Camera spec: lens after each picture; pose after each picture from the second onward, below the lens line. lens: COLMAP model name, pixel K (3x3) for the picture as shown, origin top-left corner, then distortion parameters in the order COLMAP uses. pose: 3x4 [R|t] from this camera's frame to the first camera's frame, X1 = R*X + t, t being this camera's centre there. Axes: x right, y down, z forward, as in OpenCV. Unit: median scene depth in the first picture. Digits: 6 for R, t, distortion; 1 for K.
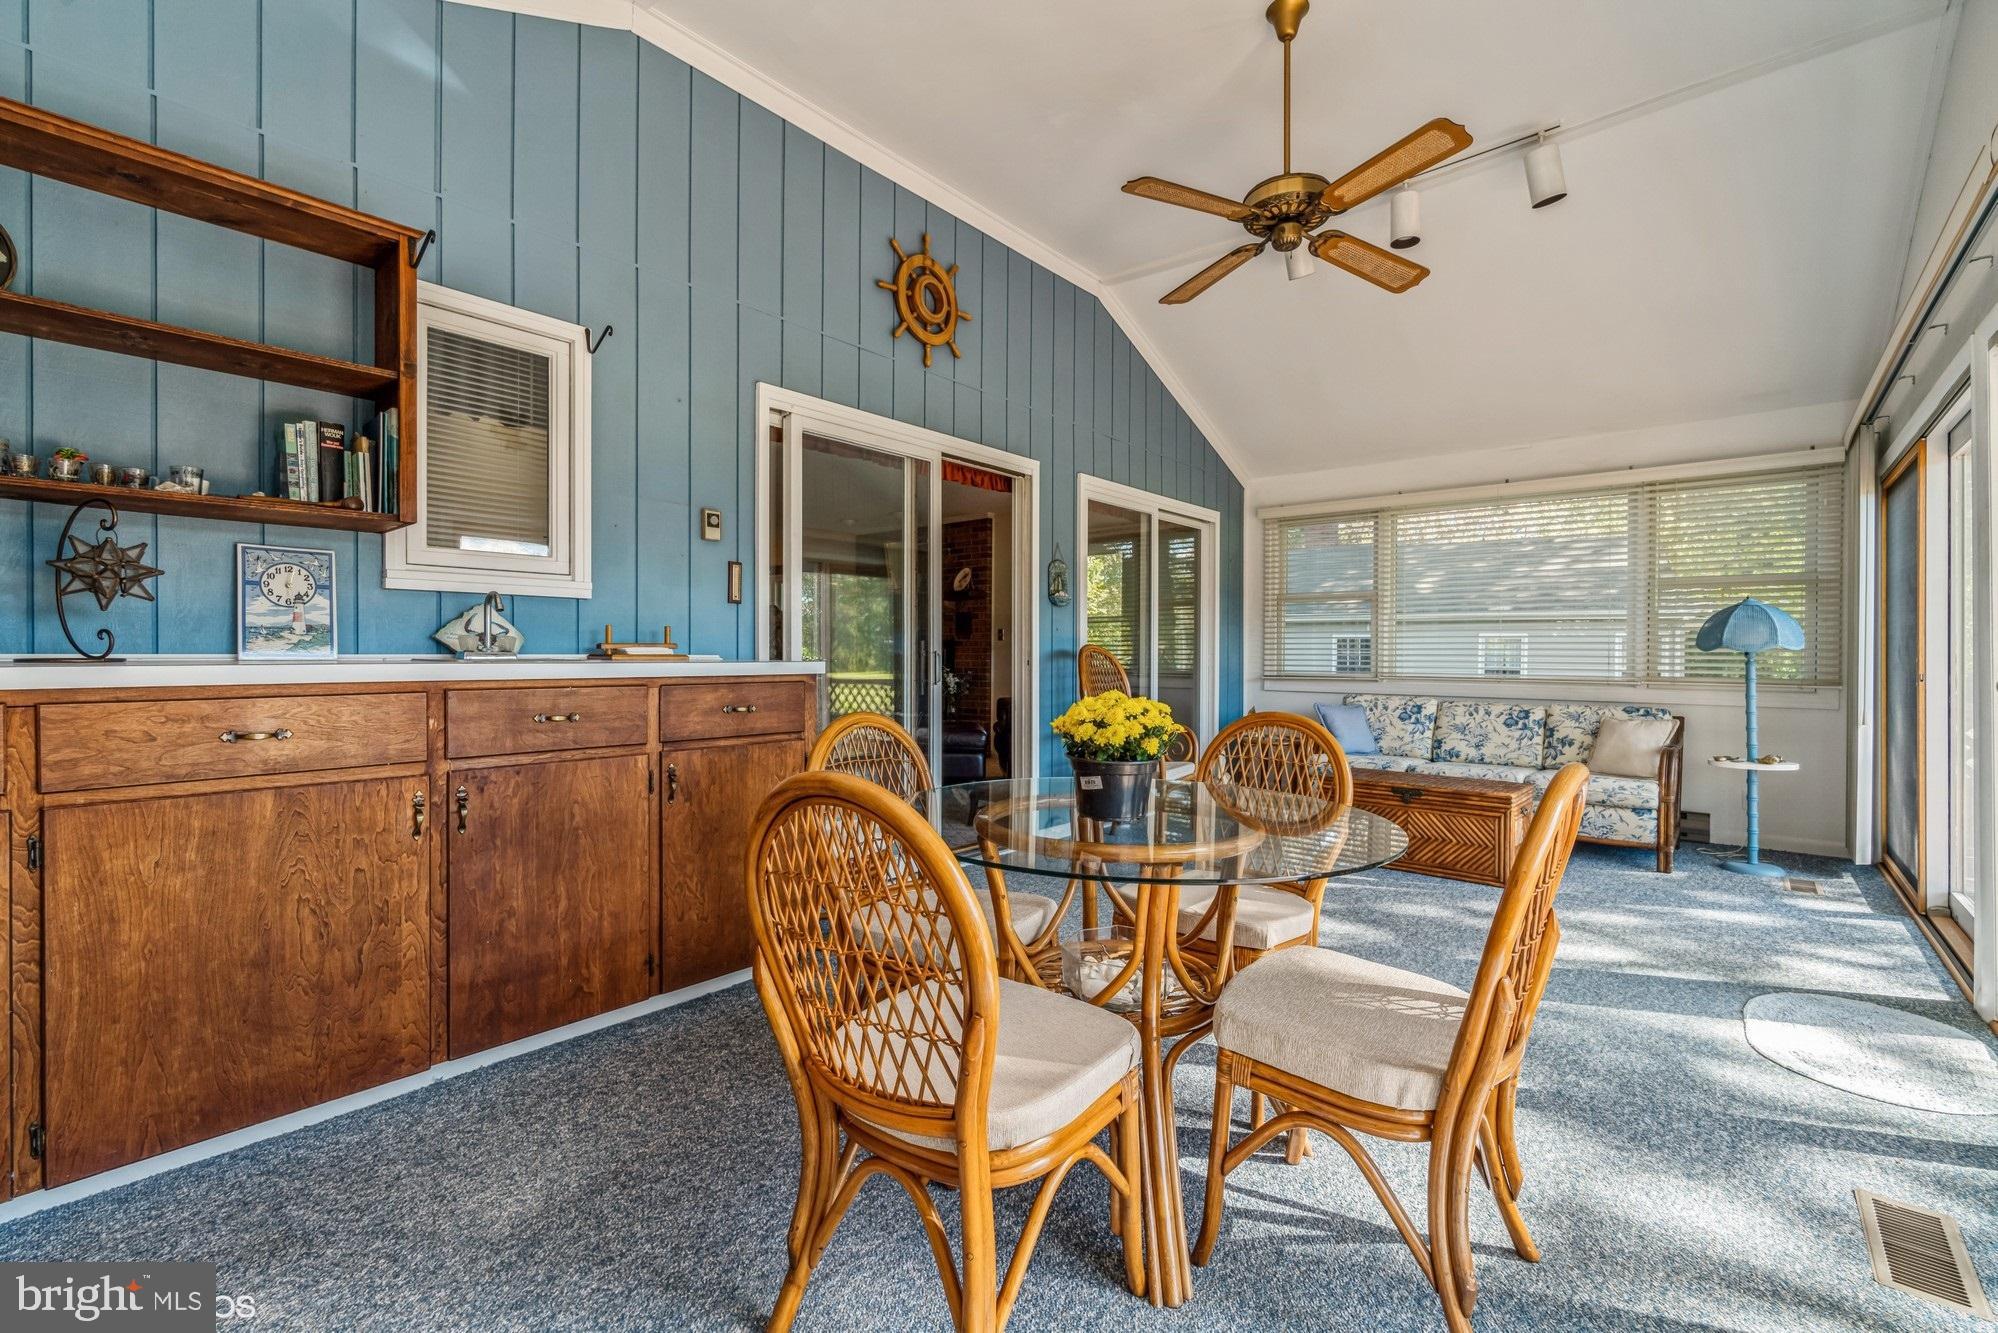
lens RADIAL K [[863.6, 0, 1001.1], [0, 863.6, 653.8], [0, 0, 1]] dist [-0.001852, -0.000221]
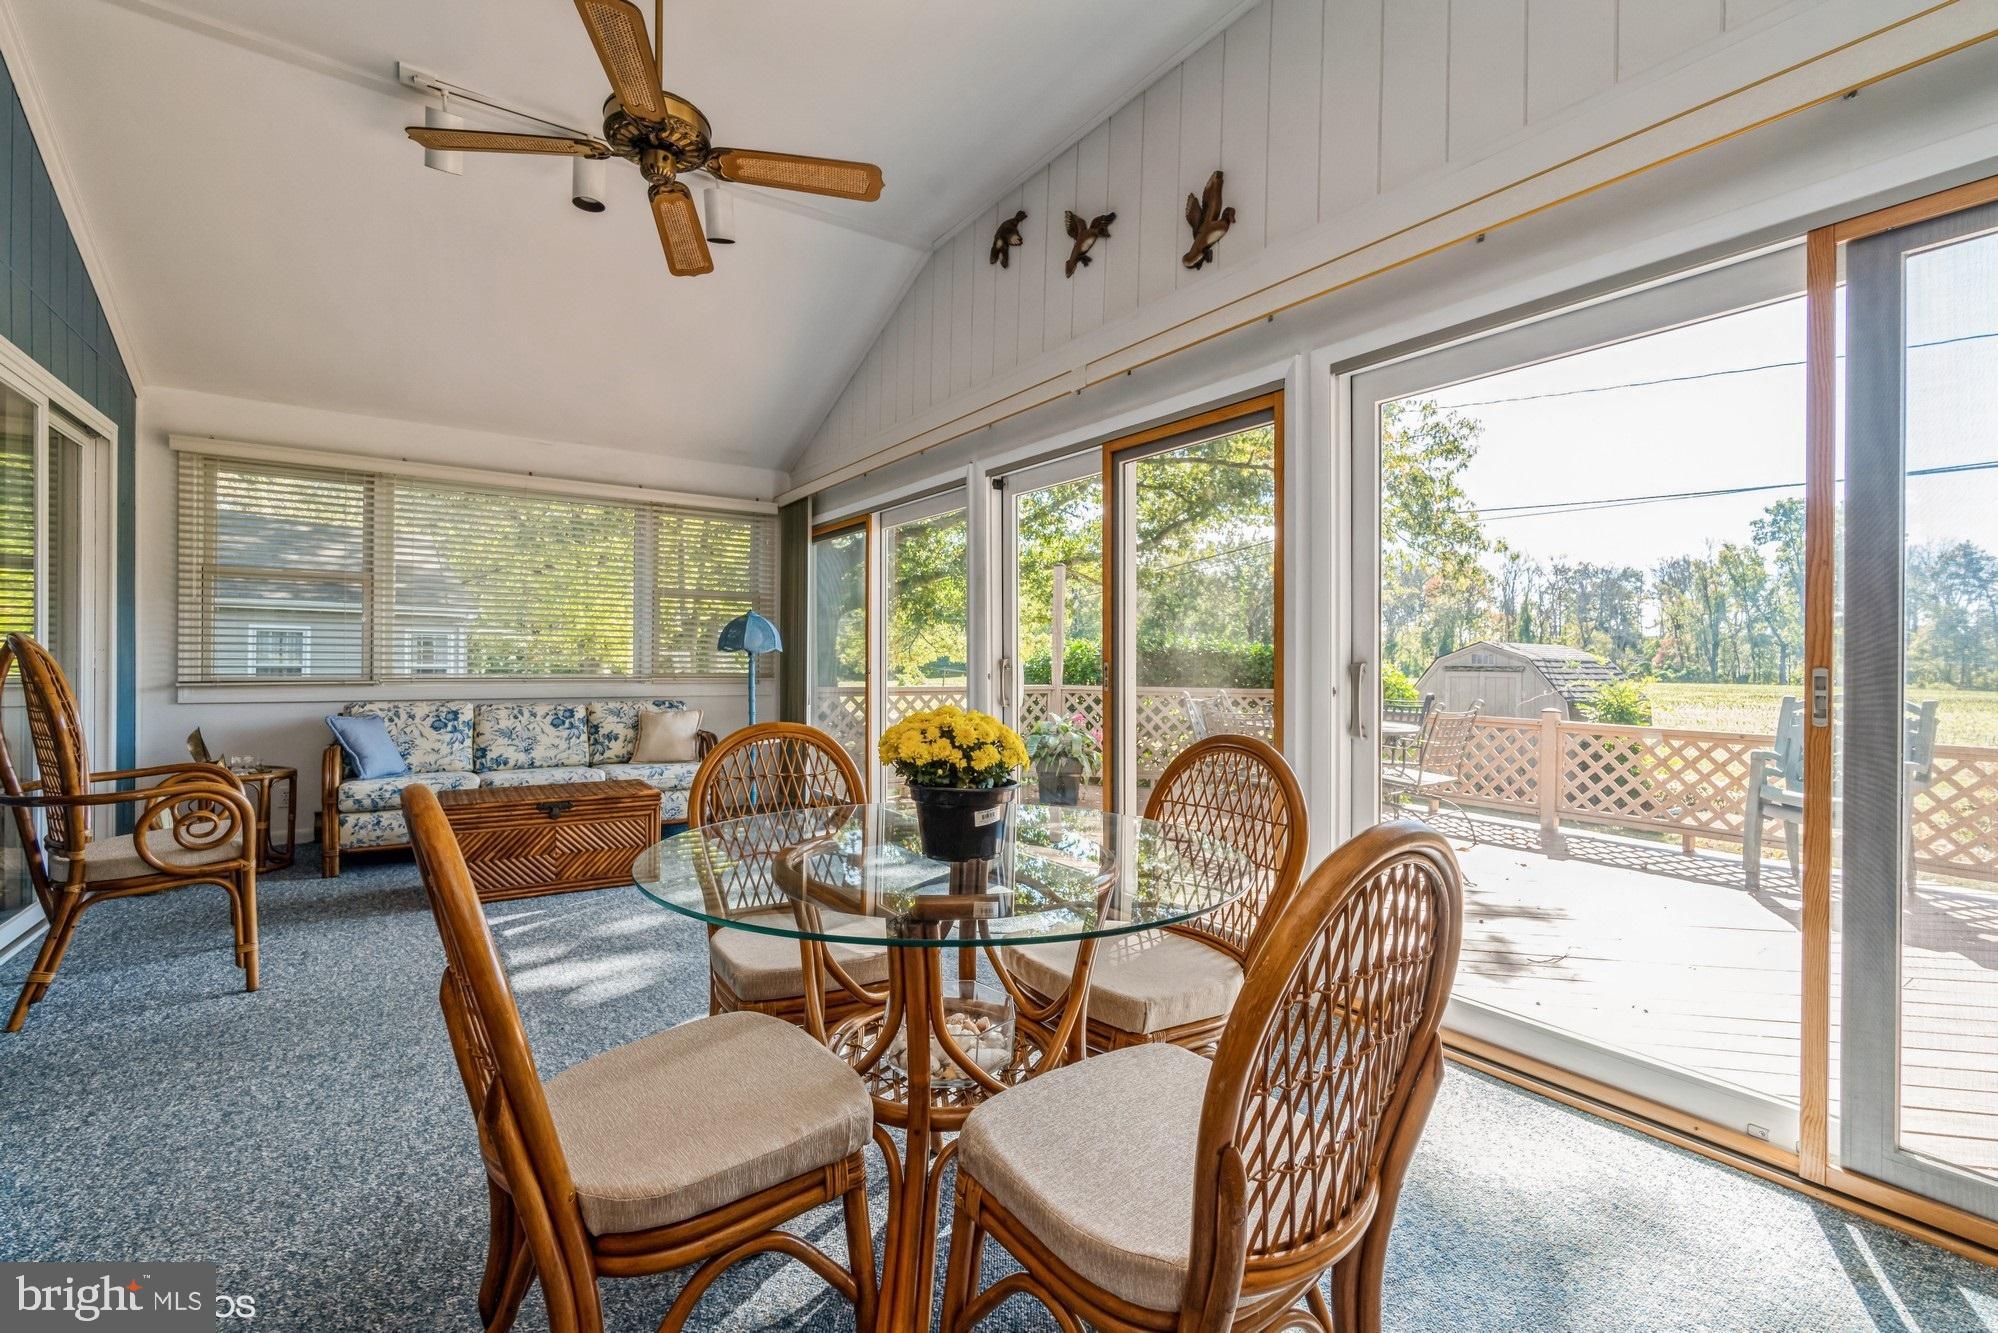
lens RADIAL K [[861.4, 0, 1022.2], [0, 861.4, 657.8], [0, 0, 1]] dist [-0.000597, -0.000026]
pose [[0.258111, -0.000814, 0.966115, -0.218544], [-0.009074, 0.999953, 0.003267, -0.002092], [-0.966073, -0.009609, 0.258091, 0.234639]]
